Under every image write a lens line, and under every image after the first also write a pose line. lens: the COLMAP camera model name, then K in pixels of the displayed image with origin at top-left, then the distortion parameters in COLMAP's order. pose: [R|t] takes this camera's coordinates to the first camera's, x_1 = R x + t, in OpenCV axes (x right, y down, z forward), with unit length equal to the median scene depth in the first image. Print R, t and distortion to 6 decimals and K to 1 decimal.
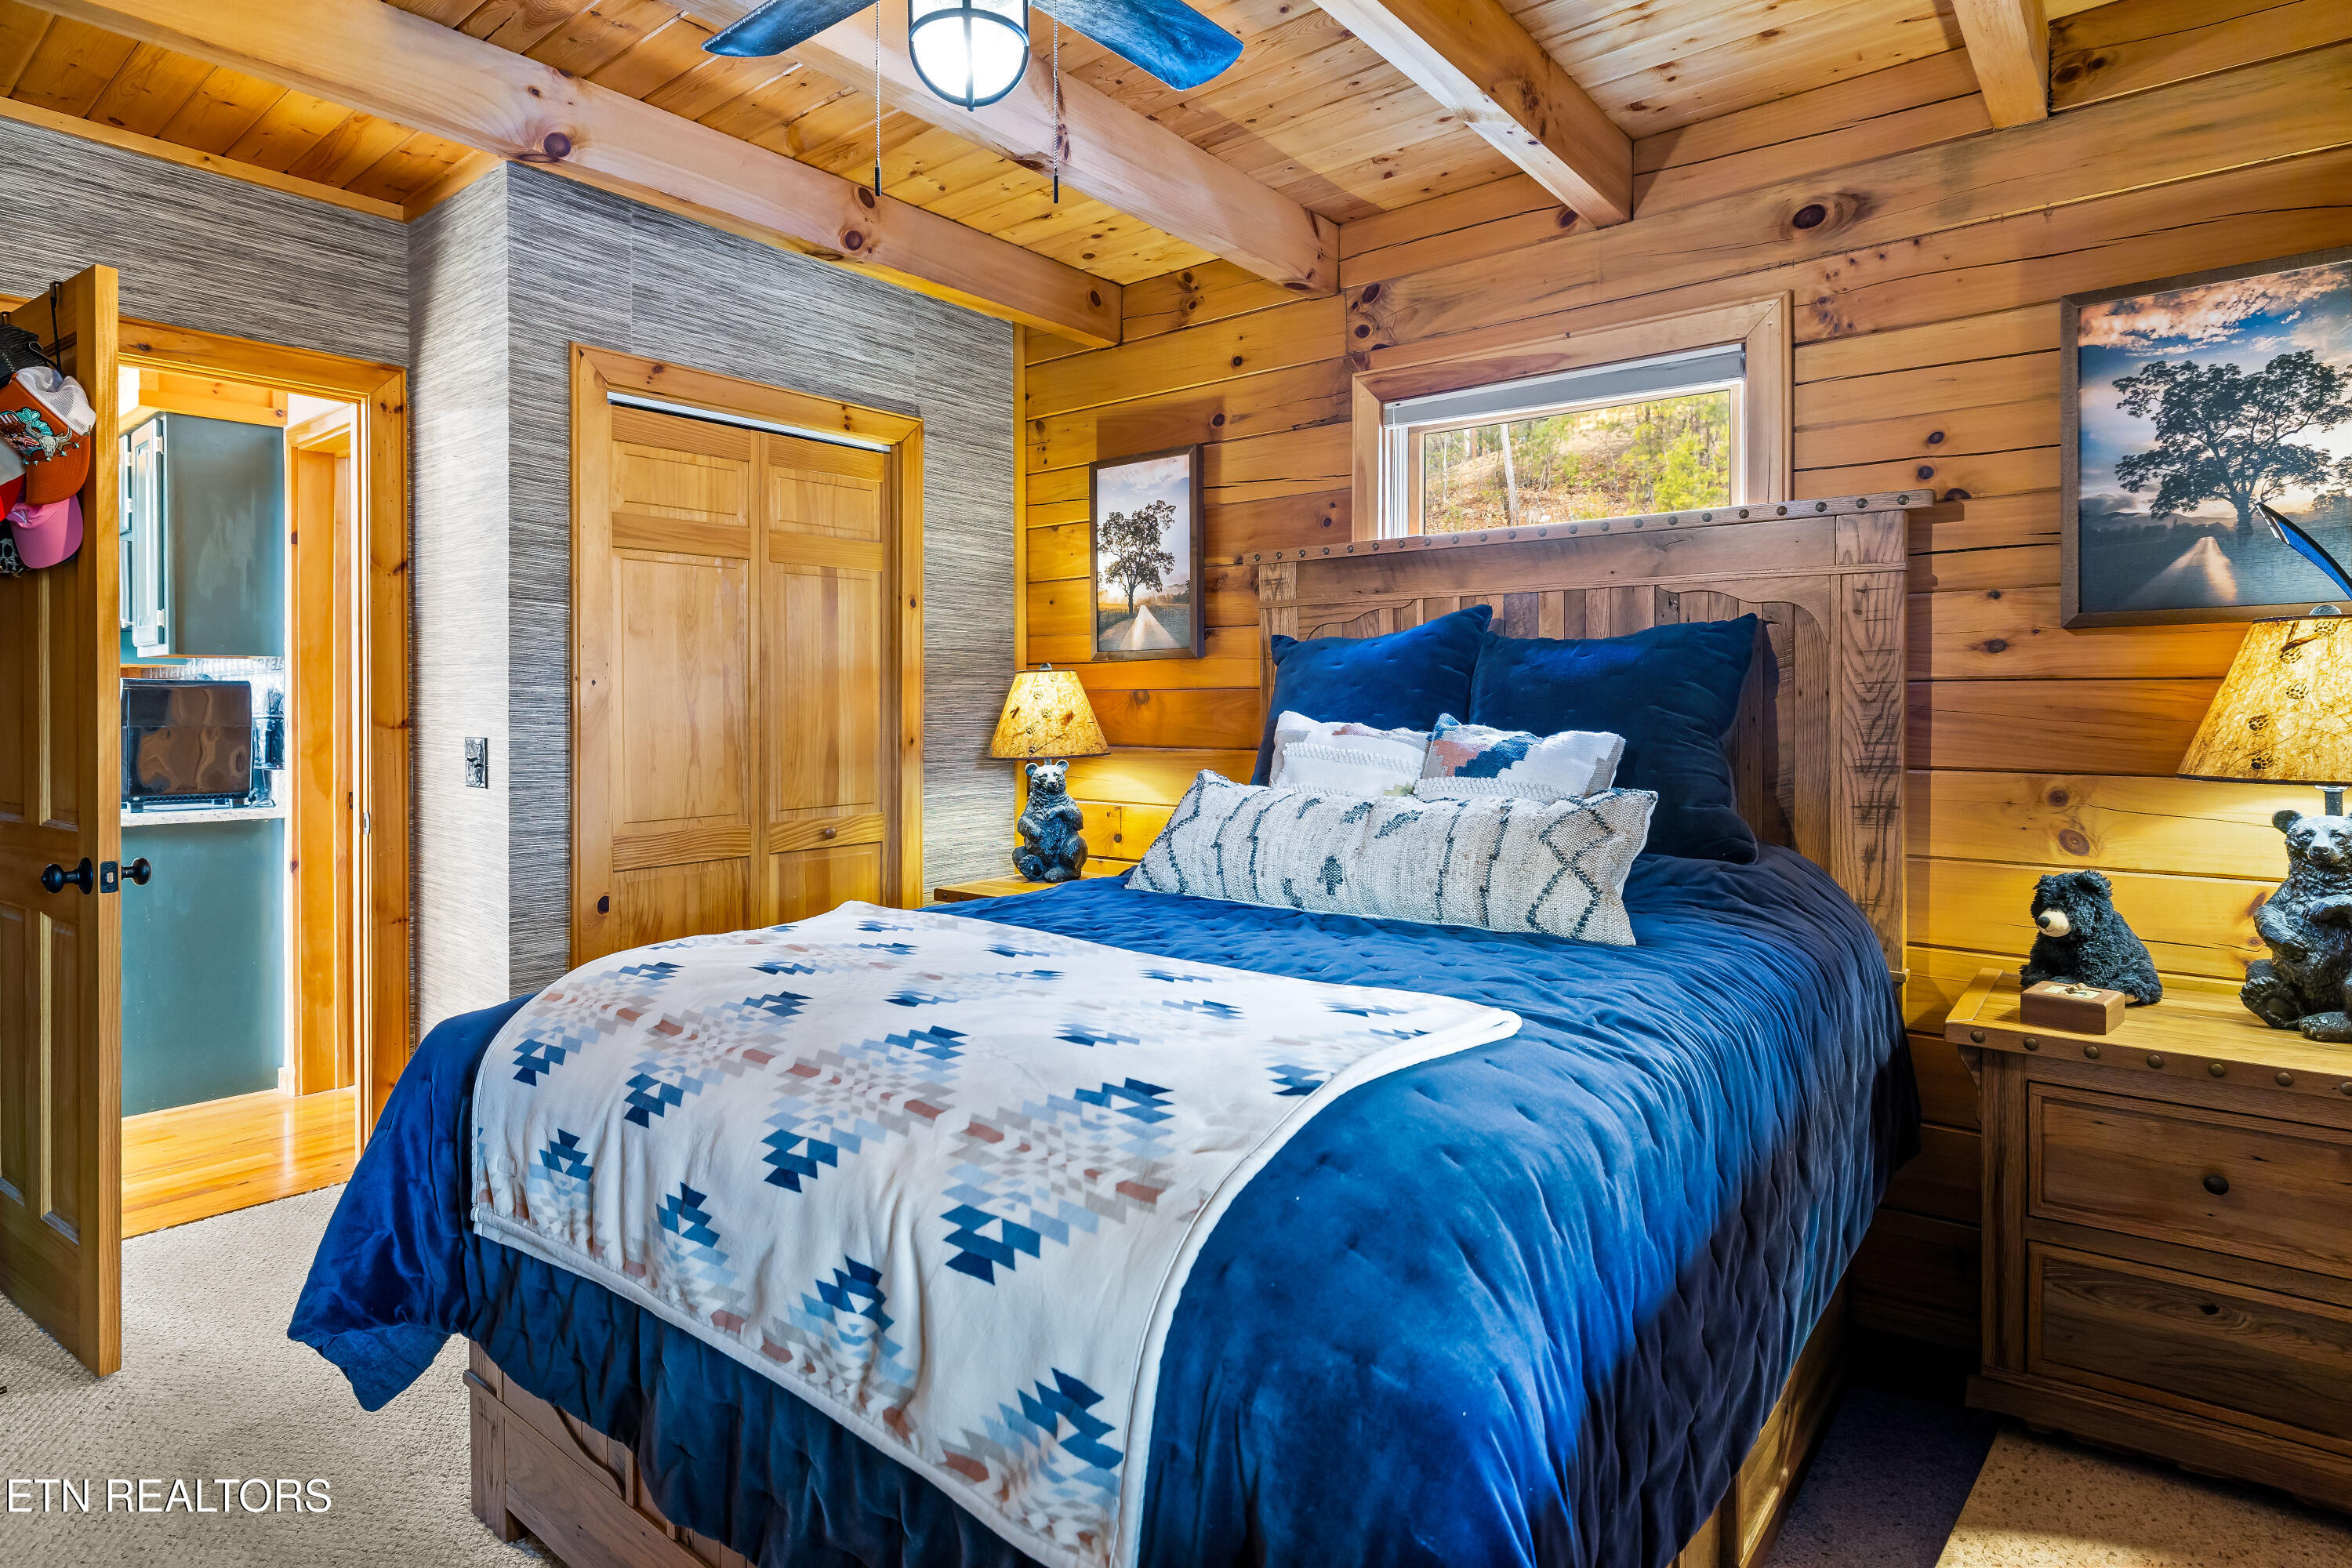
lens RADIAL K [[1262.0, 0, 1166.4], [0, 1262.0, 716.8], [0, 0, 1]] dist [-0.002341, -0.000418]
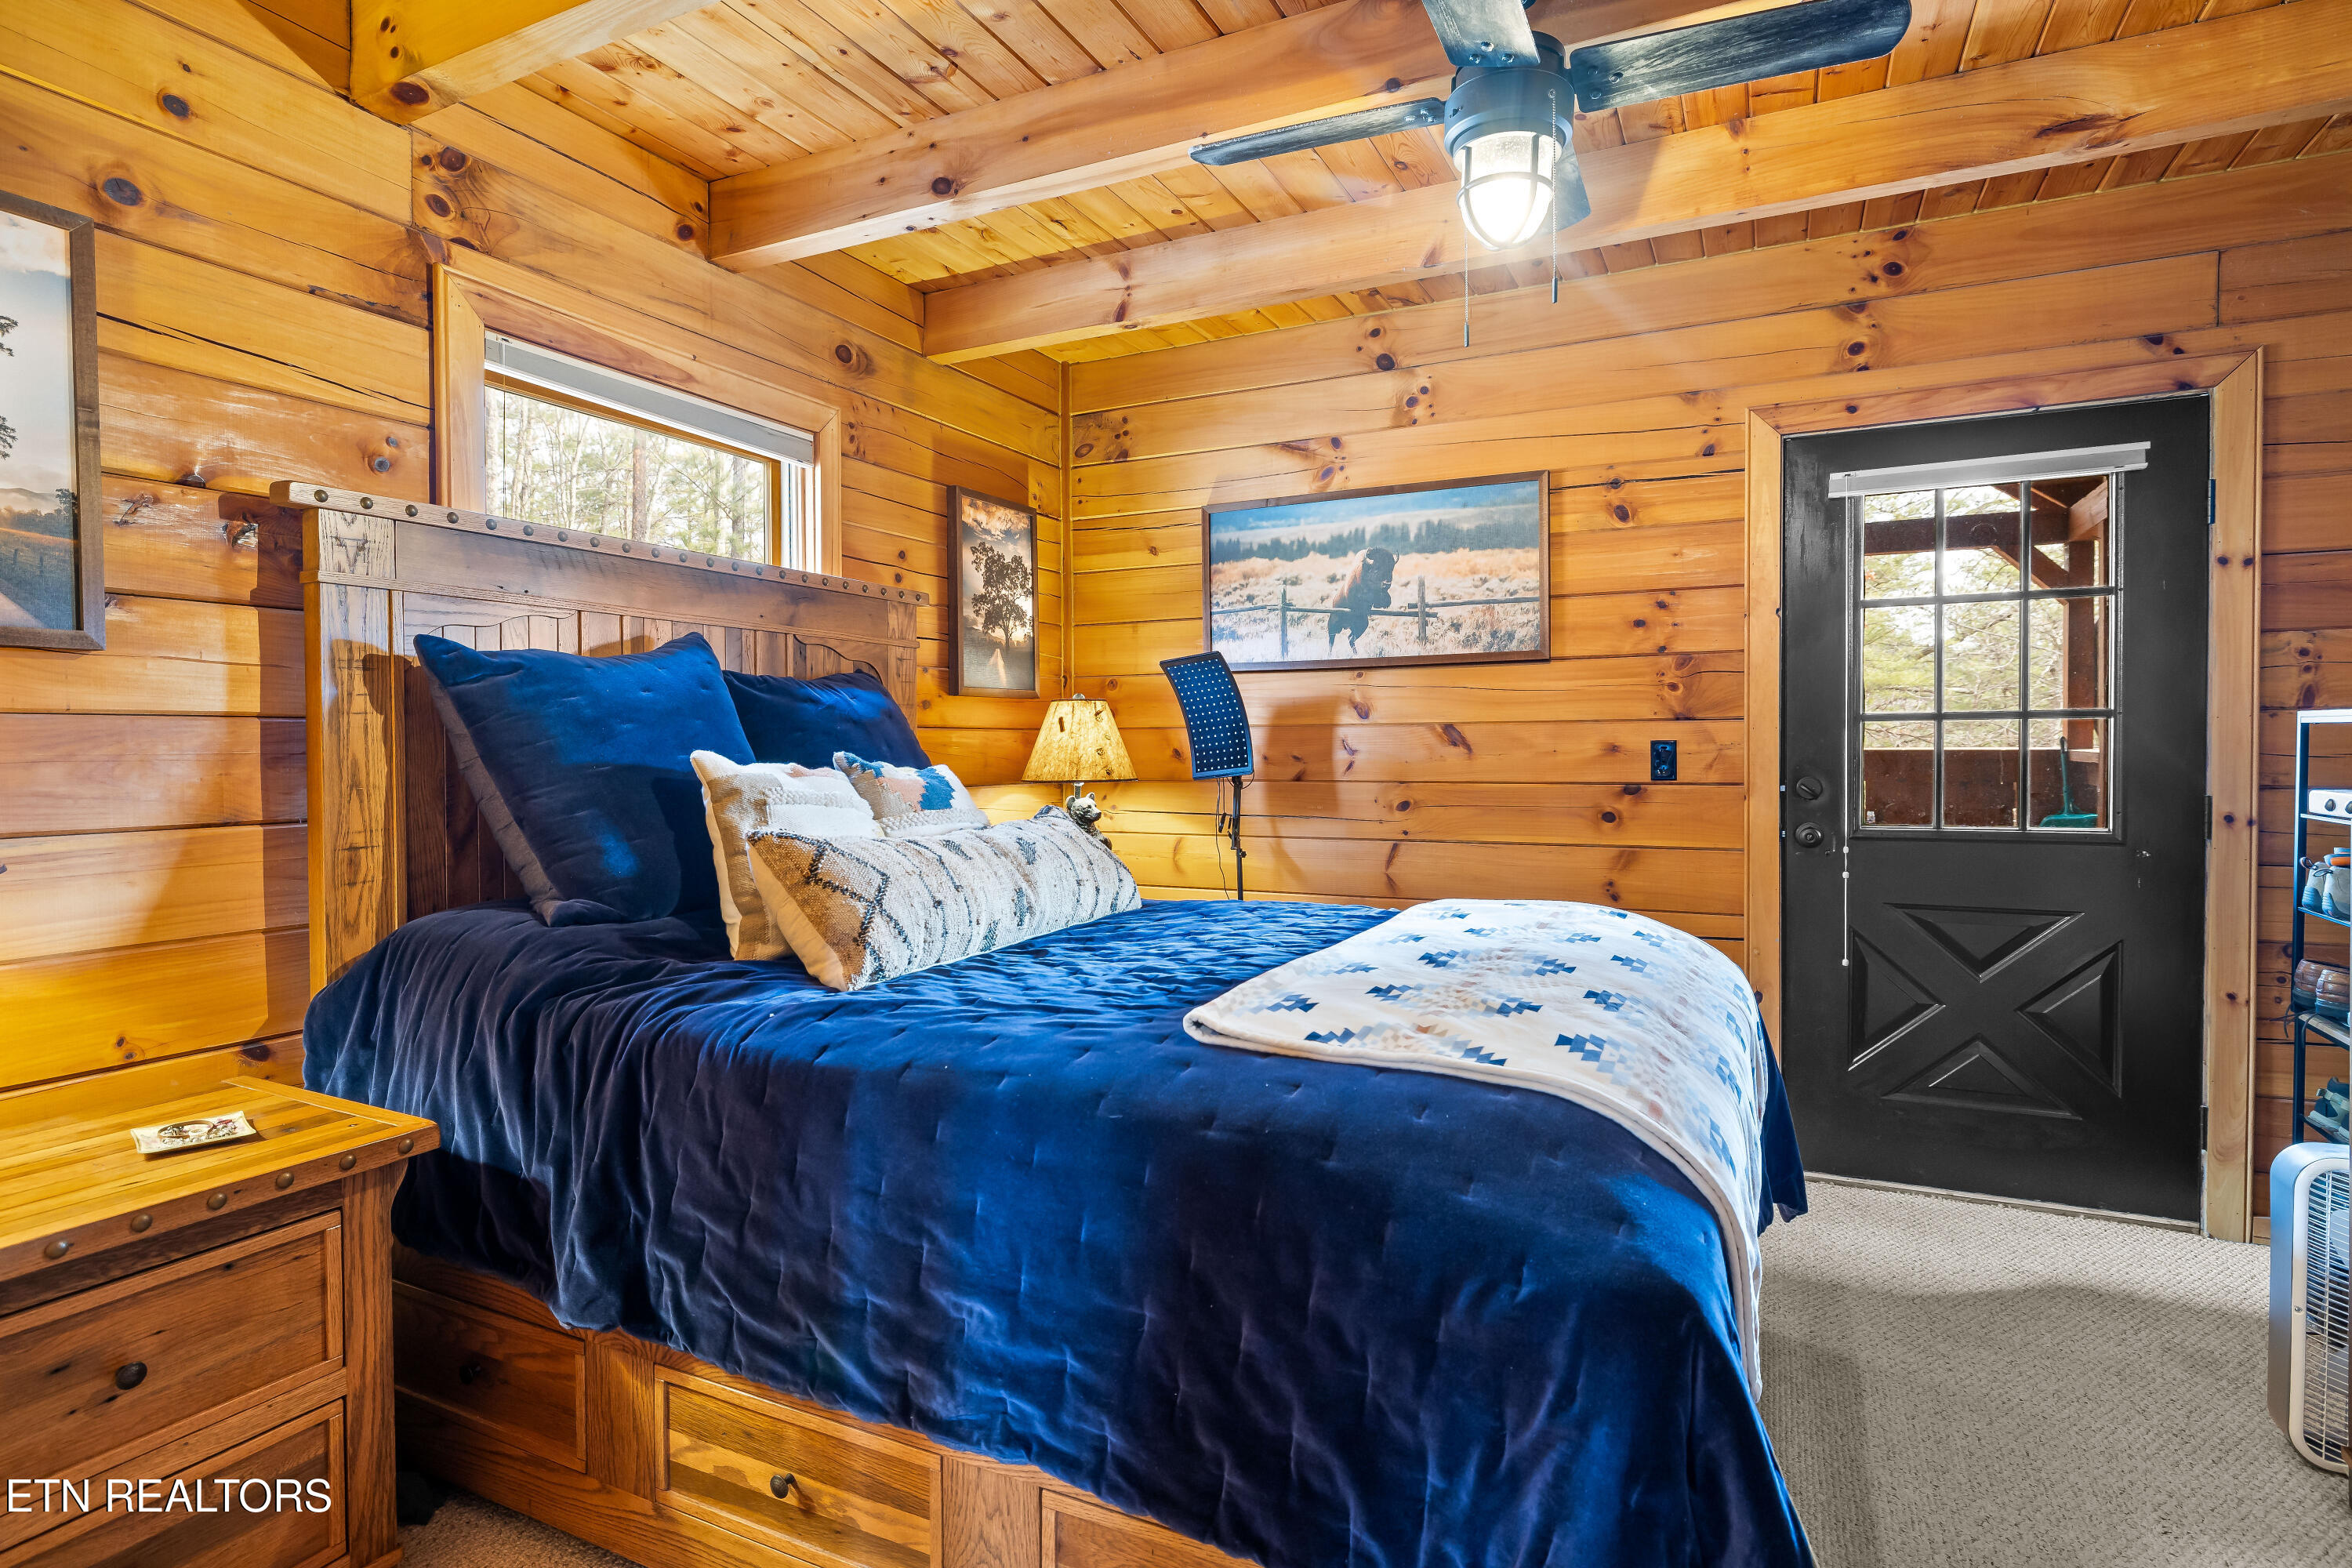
lens RADIAL K [[1262.0, 0, 1175.2], [0, 1262.0, 771.2], [0, 0, 1]] dist [-0.002341, -0.000418]
pose [[-0.249321, -0.024269, 0.968117, -0.859128], [0.005112, 0.999639, 0.026376, -0.013926], [-0.968407, 0.011525, -0.249107, 1.075267]]
